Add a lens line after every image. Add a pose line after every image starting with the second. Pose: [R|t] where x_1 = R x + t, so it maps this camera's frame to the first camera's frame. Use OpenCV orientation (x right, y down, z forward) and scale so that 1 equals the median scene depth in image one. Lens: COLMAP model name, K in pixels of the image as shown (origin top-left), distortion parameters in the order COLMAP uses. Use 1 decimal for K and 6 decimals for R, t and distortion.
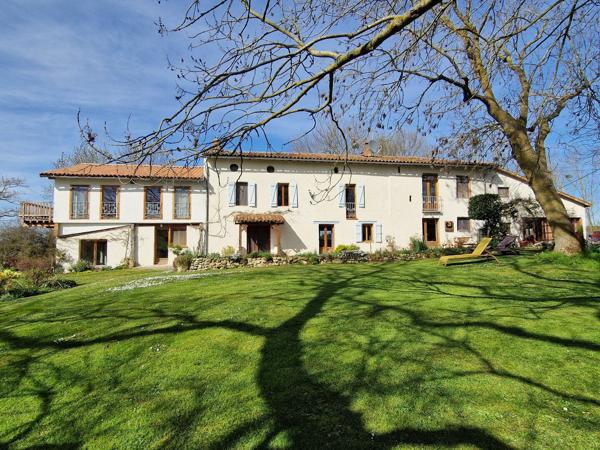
lens RADIAL K [[335.1, 0, 300.0], [0, 335.1, 225.0], [0, 0, 1]] dist [0.002502, -0.000416]
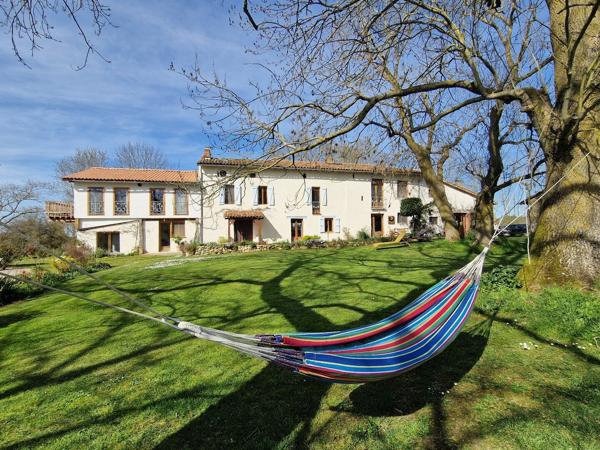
lens RADIAL K [[299.6, 0, 300.0], [0, 299.6, 225.0], [0, 0, 1]] dist [-0.001678, -0.000510]
pose [[0.996522, -0.003464, 0.083256, -0.005032], [0.000913, 0.999530, 0.030657, -0.014452], [-0.083323, -0.030474, 0.996057, -0.149458]]
